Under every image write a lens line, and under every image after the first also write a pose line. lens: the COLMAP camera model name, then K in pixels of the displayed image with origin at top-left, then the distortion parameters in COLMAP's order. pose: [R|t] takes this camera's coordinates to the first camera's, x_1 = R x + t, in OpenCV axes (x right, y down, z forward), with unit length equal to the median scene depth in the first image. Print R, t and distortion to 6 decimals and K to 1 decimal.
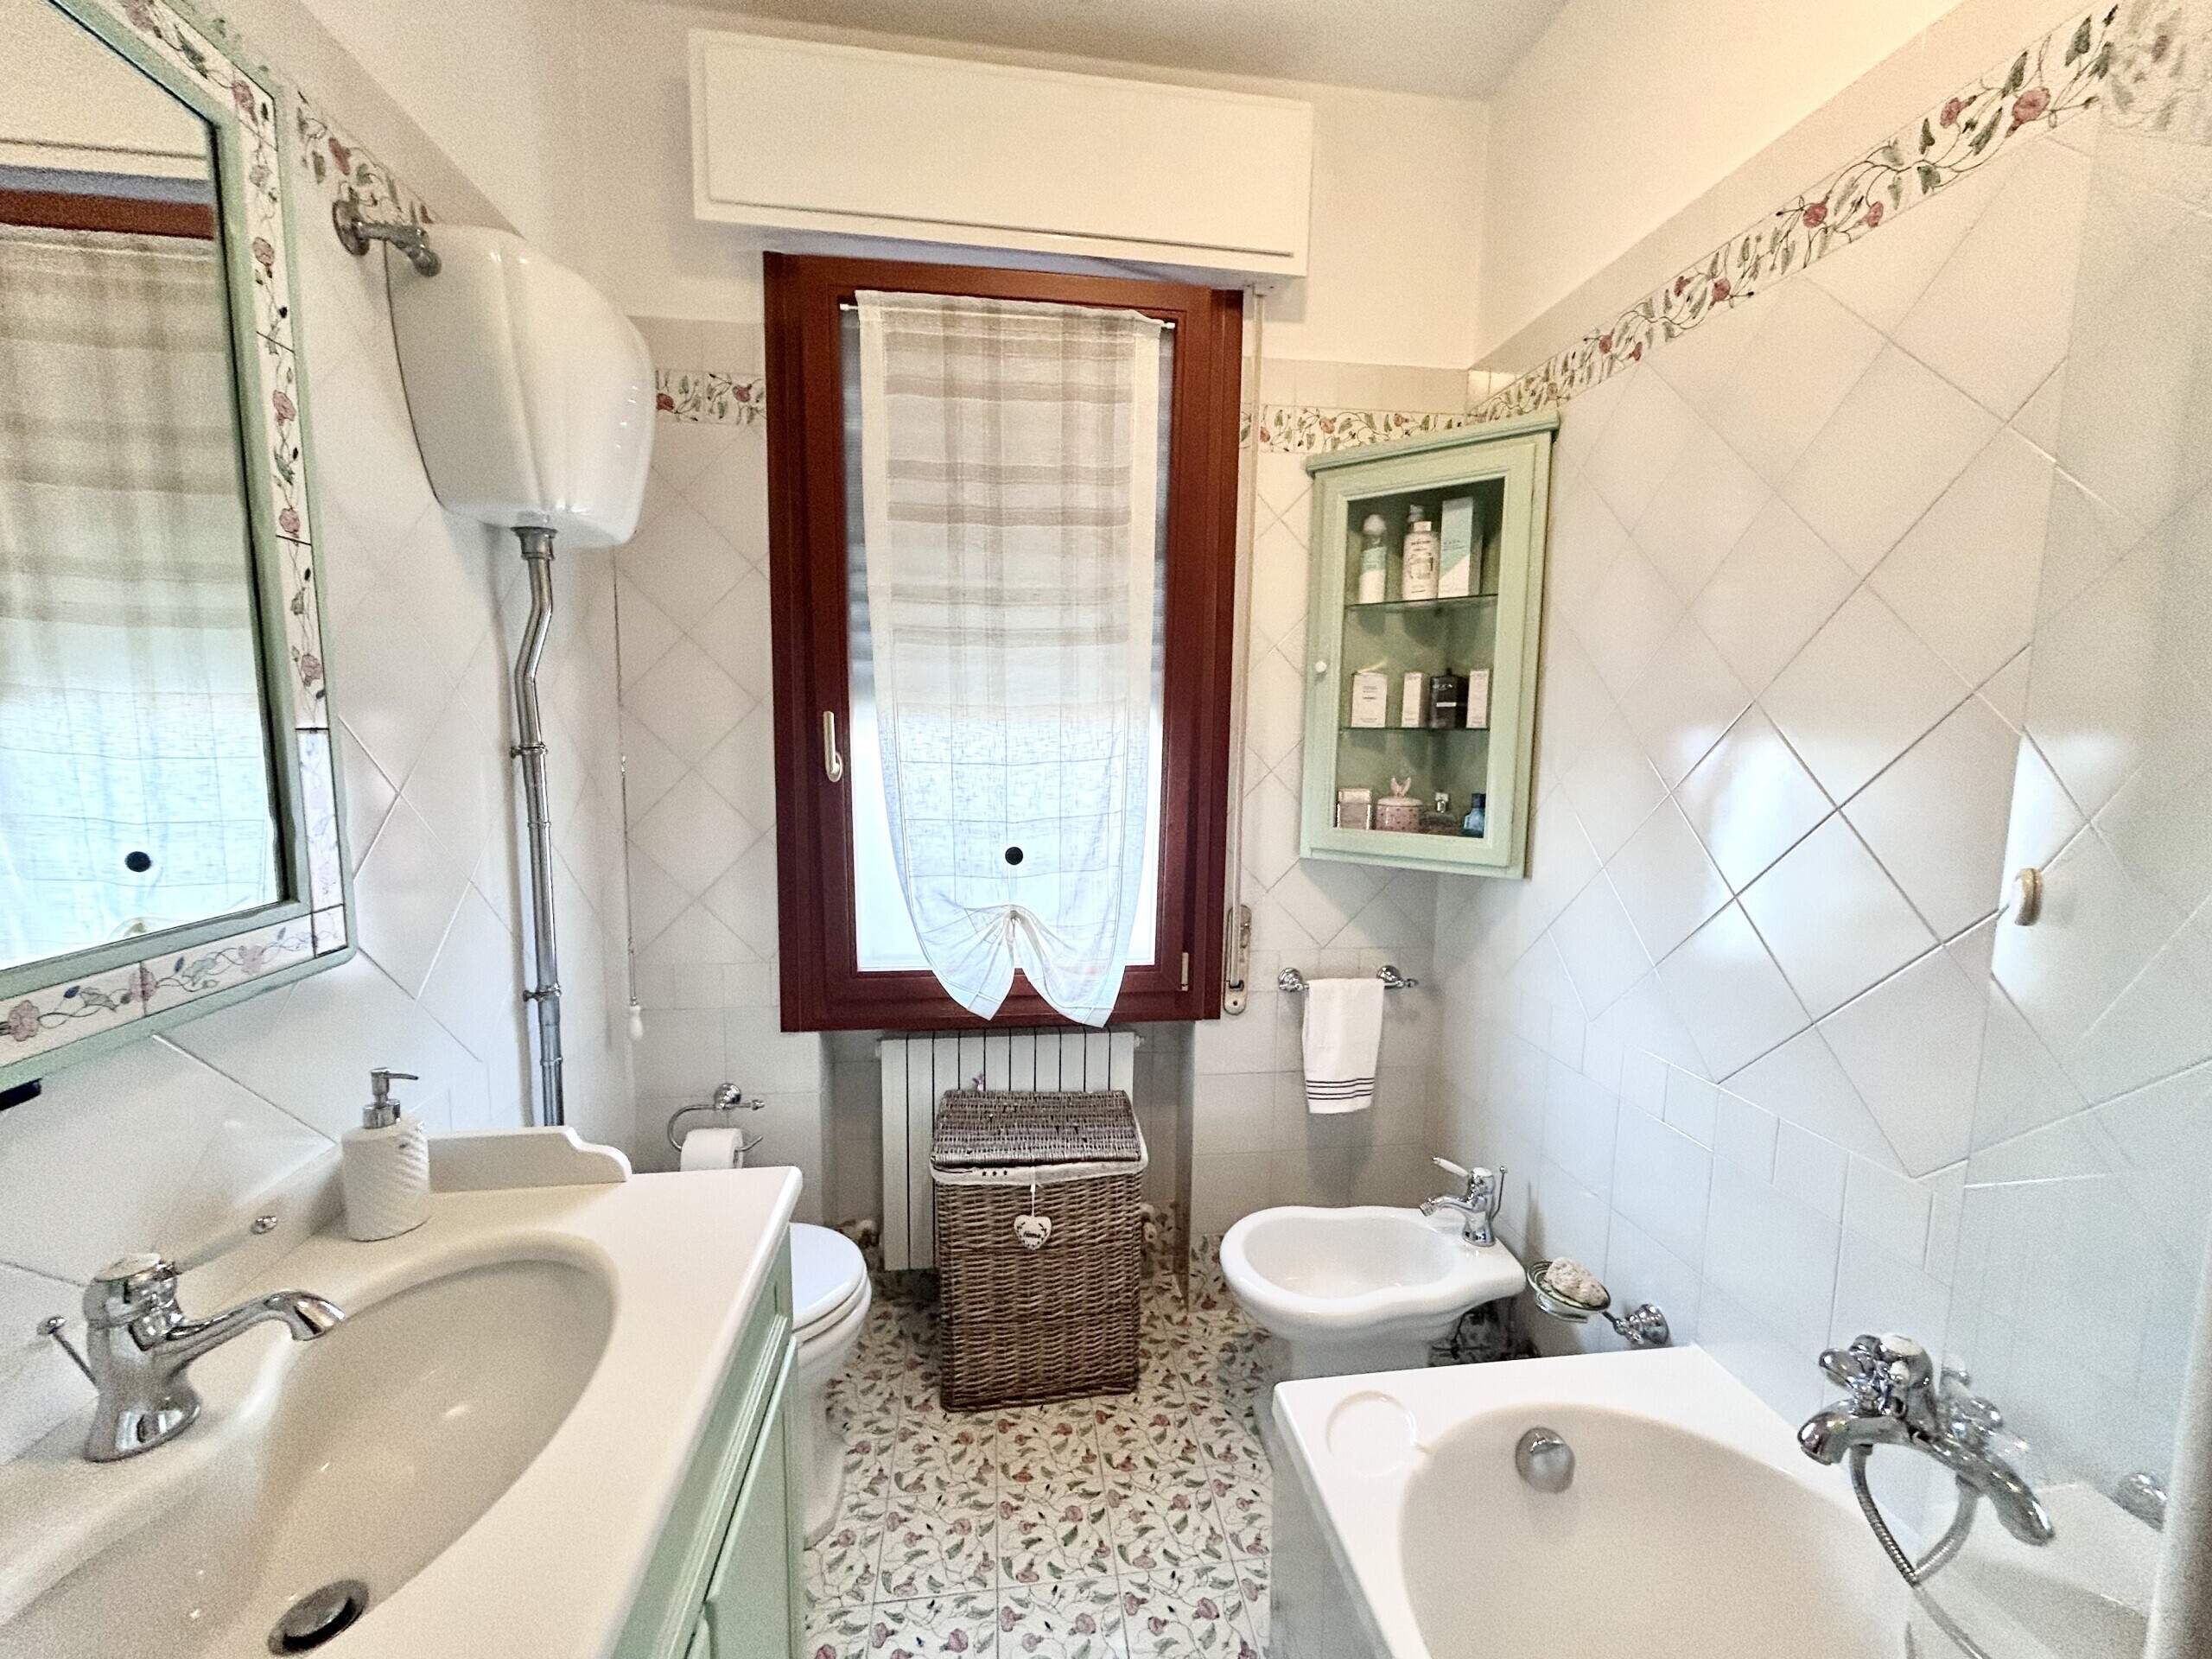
lens RADIAL K [[877.5, 0, 1099.8], [0, 877.5, 824.4], [0, 0, 1]] dist [-0.020425, 0.000178]
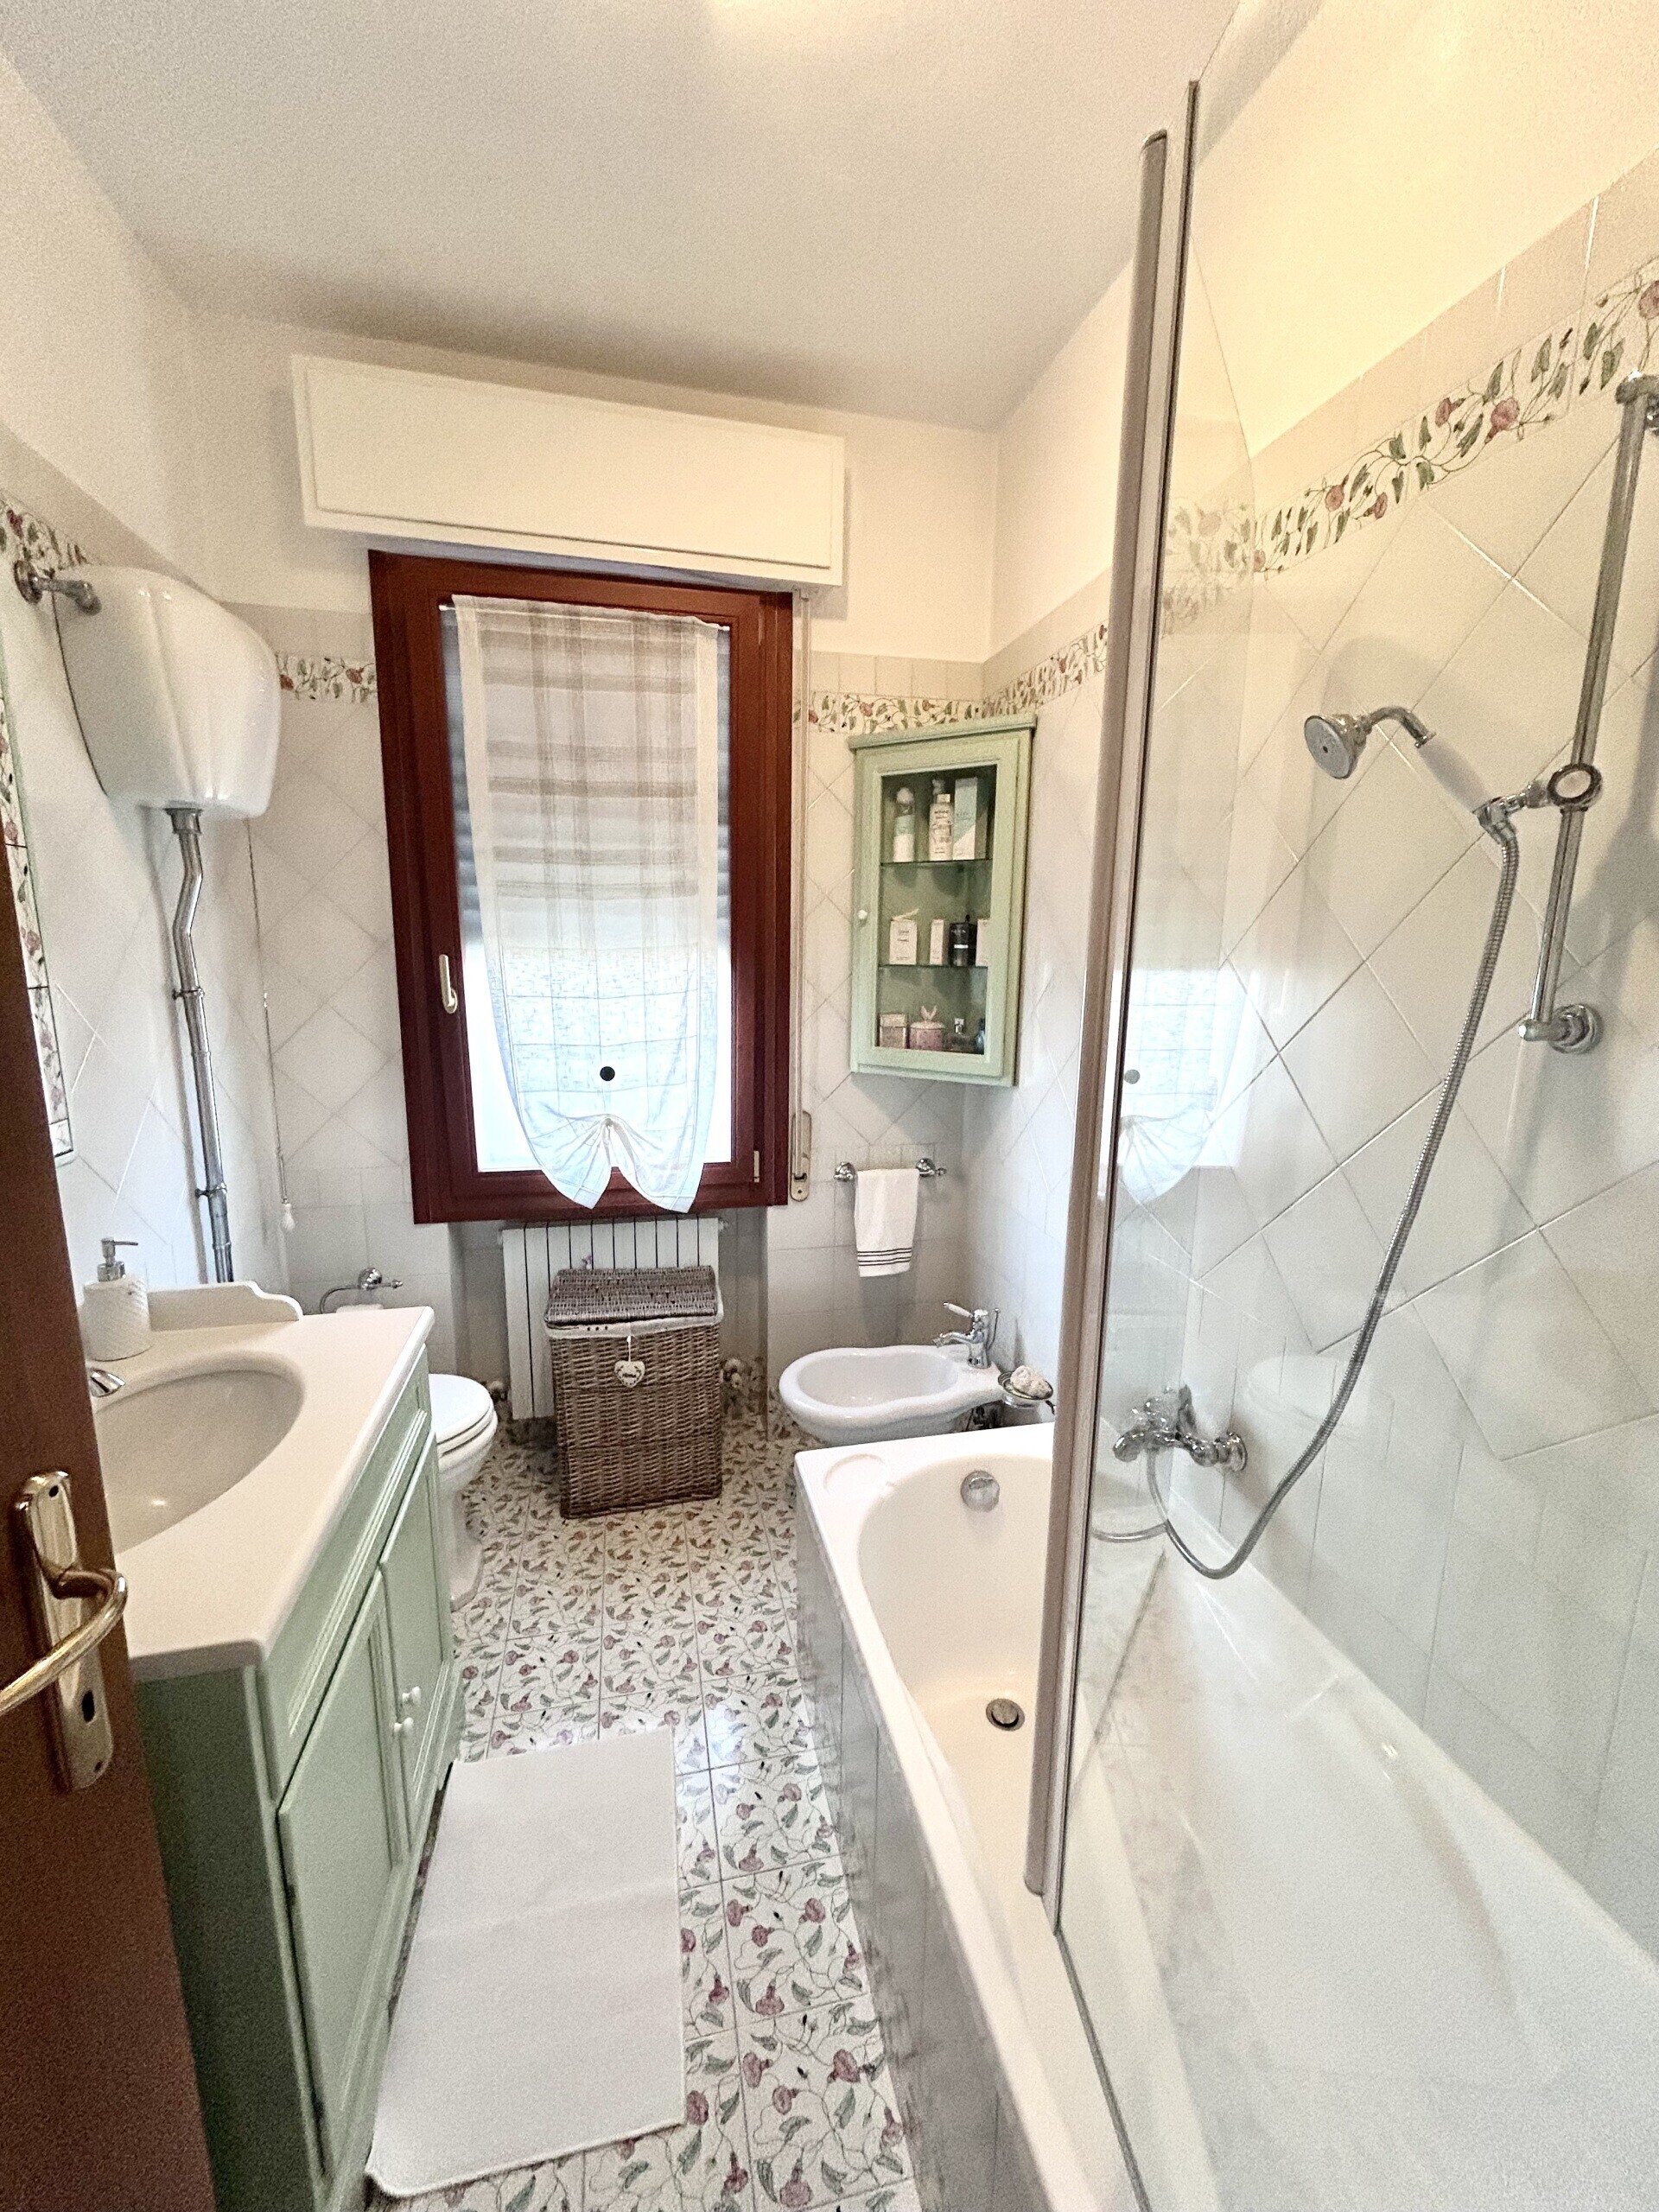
lens RADIAL K [[877.5, 0, 829.5], [0, 877.5, 1106.0], [0, 0, 1]] dist [-0.020425, 0.000178]
pose [[0.994987, -0.017192, 0.098512, 0.088505], [0.009549, 0.996944, 0.077528, -0.010372], [-0.099544, -0.076198, 0.992111, -0.237536]]
